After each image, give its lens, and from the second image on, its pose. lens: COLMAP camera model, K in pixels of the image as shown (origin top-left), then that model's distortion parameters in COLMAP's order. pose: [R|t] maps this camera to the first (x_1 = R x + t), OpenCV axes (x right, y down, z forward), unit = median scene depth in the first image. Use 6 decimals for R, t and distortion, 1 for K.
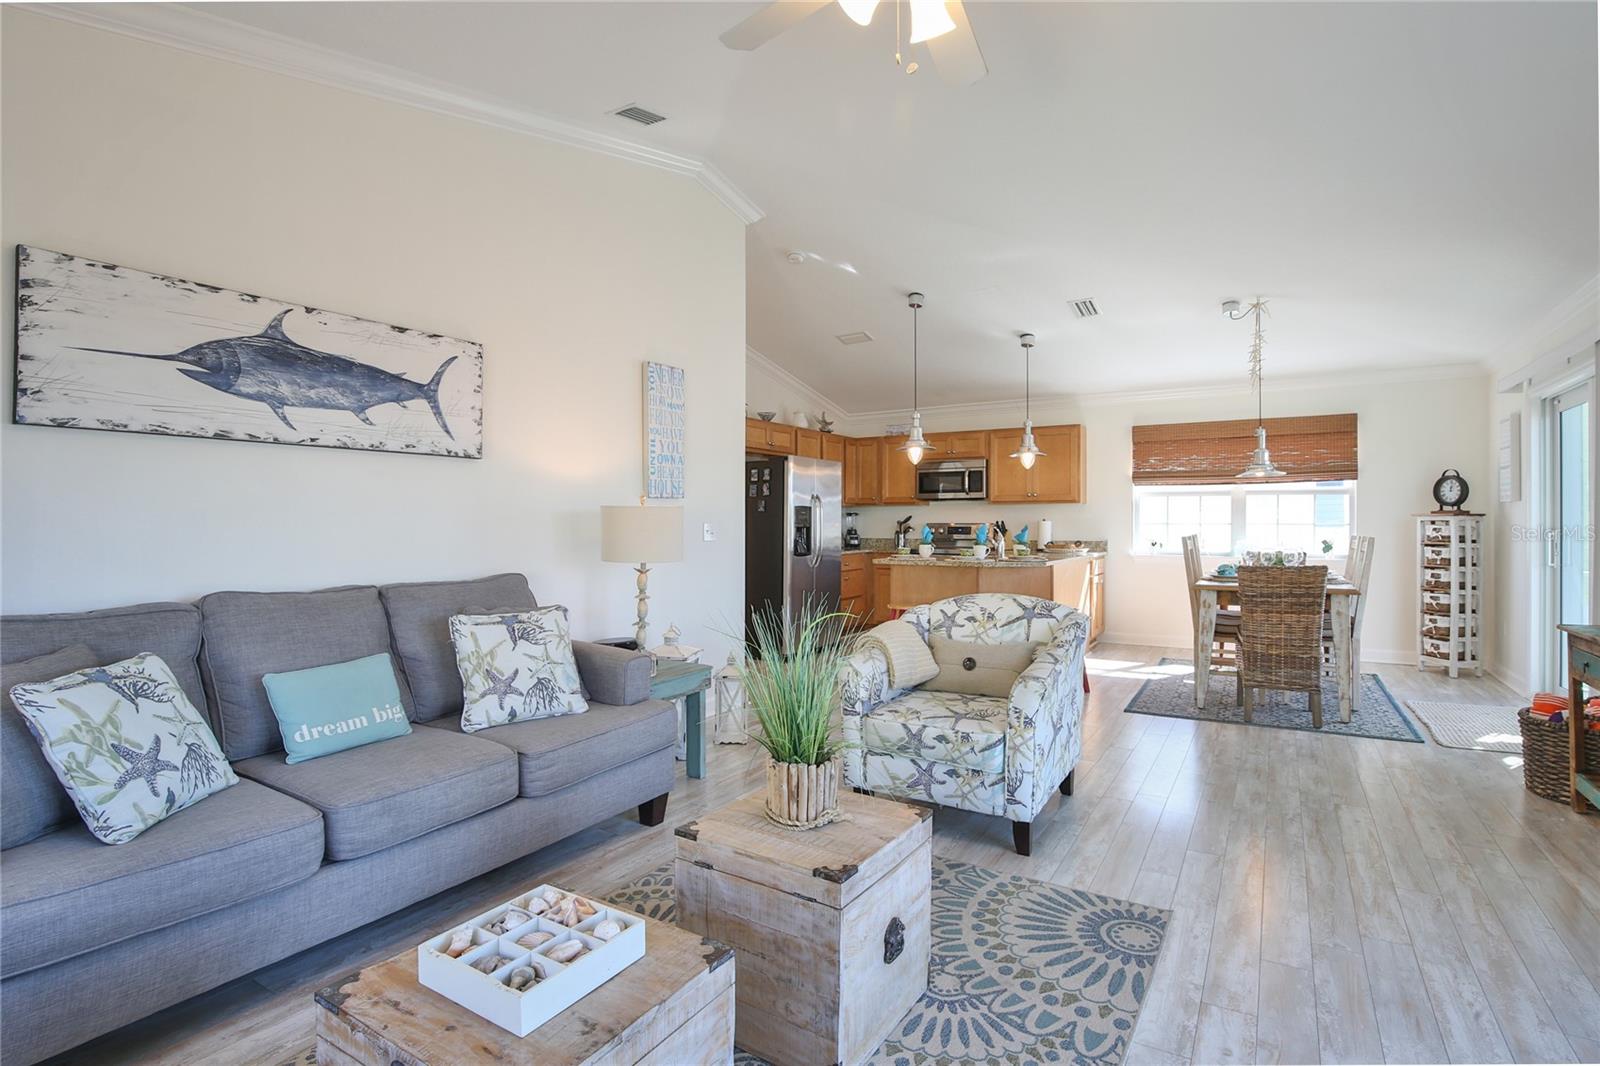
lens RADIAL K [[797.2, 0, 808.7], [0, 797.2, 523.3], [0, 0, 1]] dist [-0.028647, 0.006951]
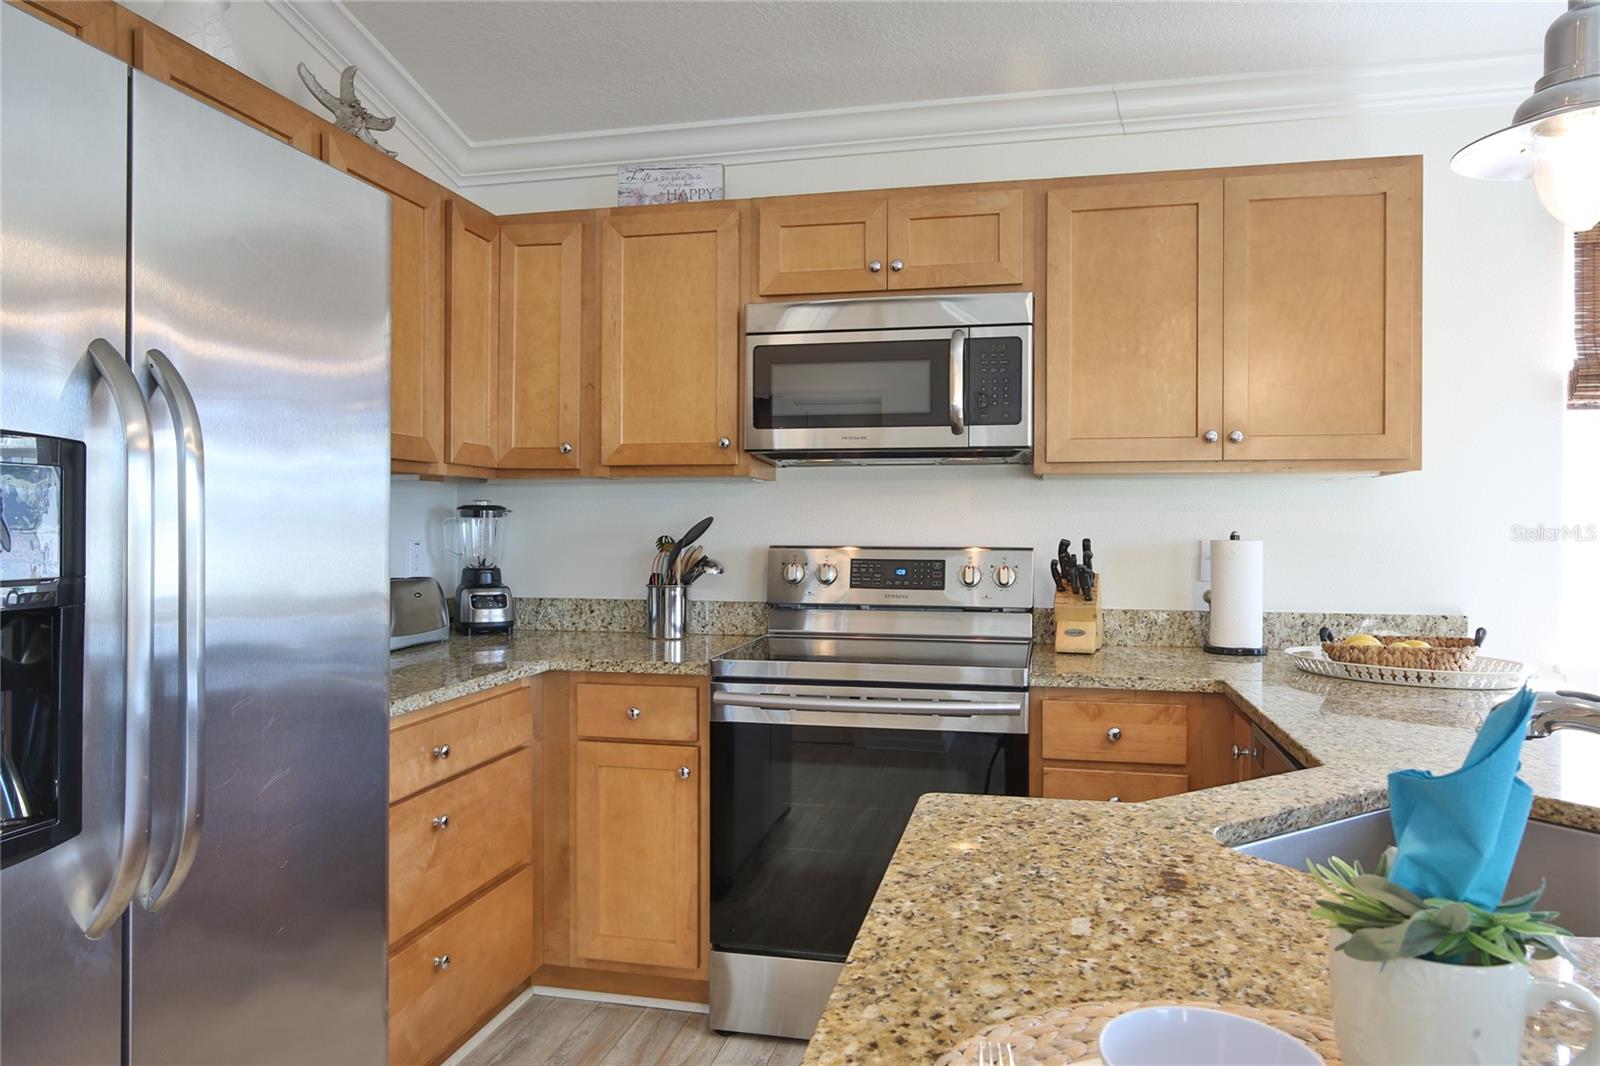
lens RADIAL K [[1051.7, 0, 804.0], [0, 1051.7, 525.7], [0, 0, 1]] dist [-0.008055, 0.000271]
pose [[0.945690, 0.001671, 0.325065, 0.046009], [-0.000919, 0.999997, -0.002466, -0.006262], [-0.325068, 0.002033, 0.945689, 0.694220]]
